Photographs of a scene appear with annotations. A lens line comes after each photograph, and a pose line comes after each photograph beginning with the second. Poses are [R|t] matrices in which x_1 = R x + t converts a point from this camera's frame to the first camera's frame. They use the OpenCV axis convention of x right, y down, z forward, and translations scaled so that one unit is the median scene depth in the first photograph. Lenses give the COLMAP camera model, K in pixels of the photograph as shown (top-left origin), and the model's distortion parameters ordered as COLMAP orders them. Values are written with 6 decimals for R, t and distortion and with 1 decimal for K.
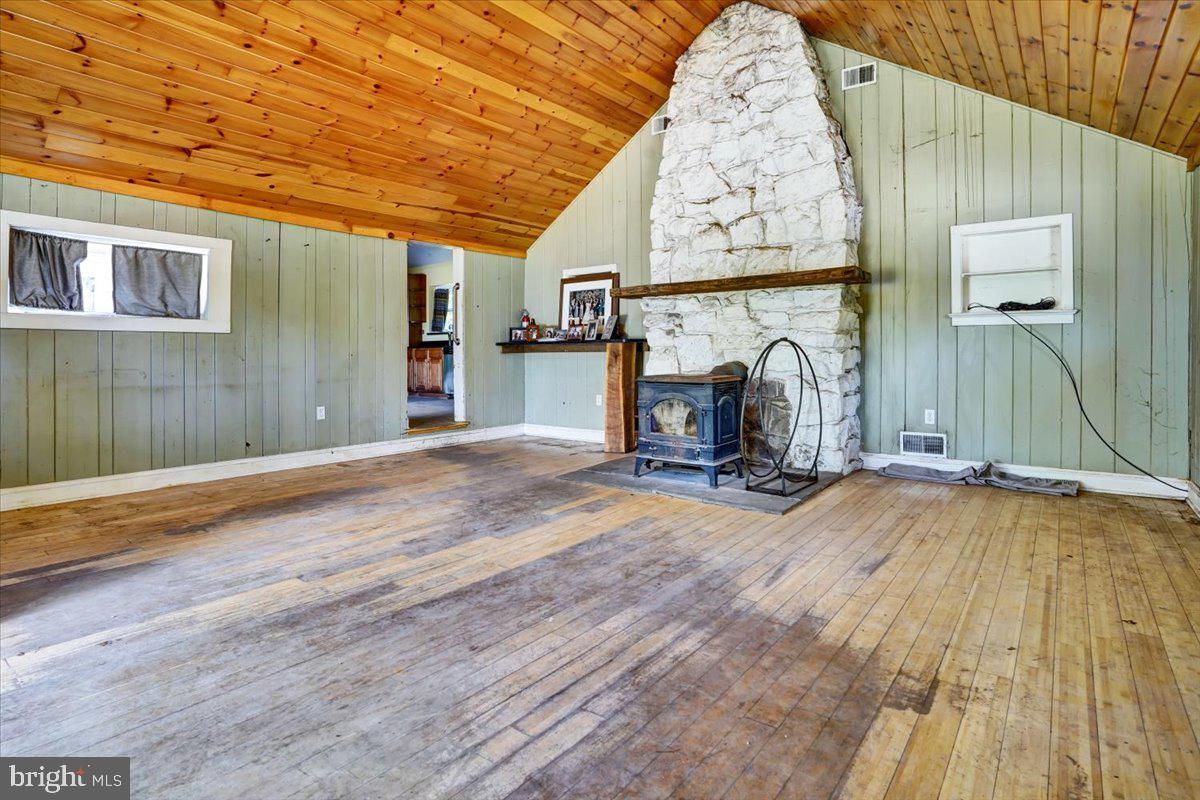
lens RADIAL K [[616.7, 0, 592.7], [0, 616.7, 370.8], [0, 0, 1]] dist [-0.068154, 0.012368]
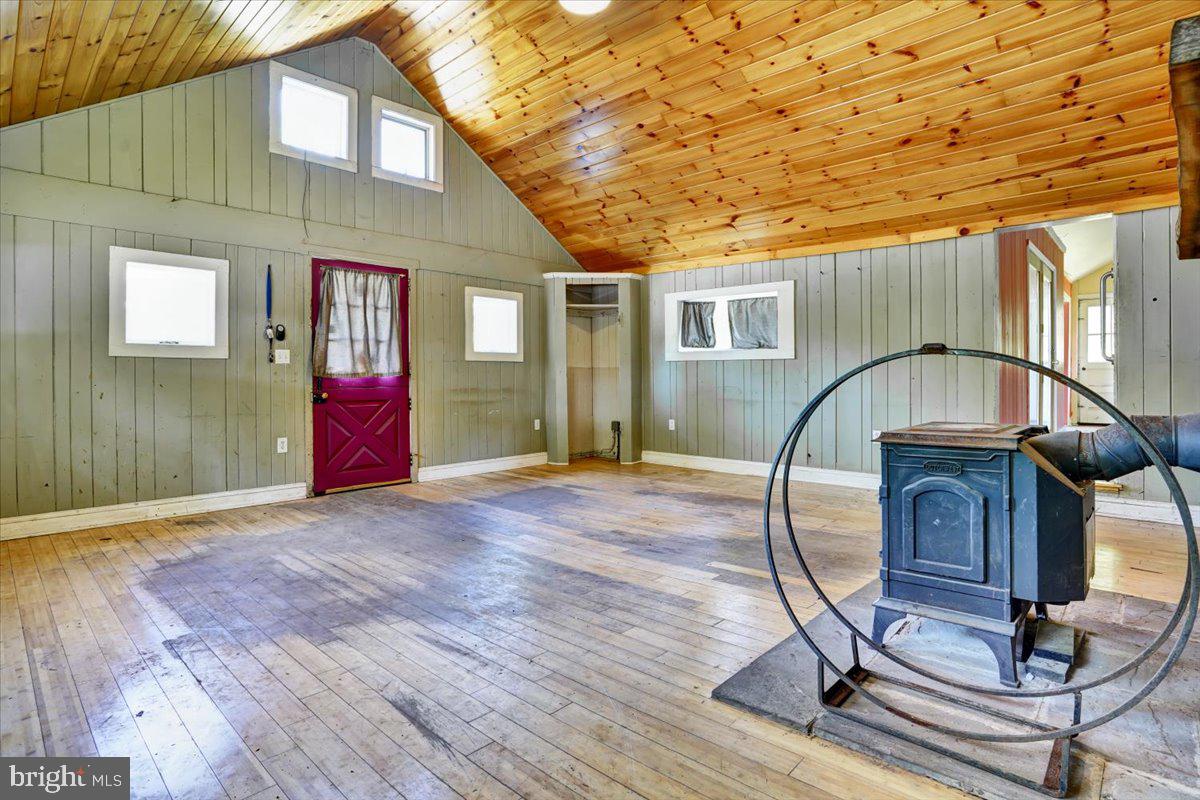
lens RADIAL K [[616.7, 0, 592.7], [0, 616.7, 370.8], [0, 0, 1]] dist [-0.068154, 0.012368]
pose [[-0.092492, -0.006182, -0.995694, 1.204676], [-0.027891, 0.999604, -0.003615, -0.045165], [0.995323, 0.027436, -0.092628, 1.380167]]
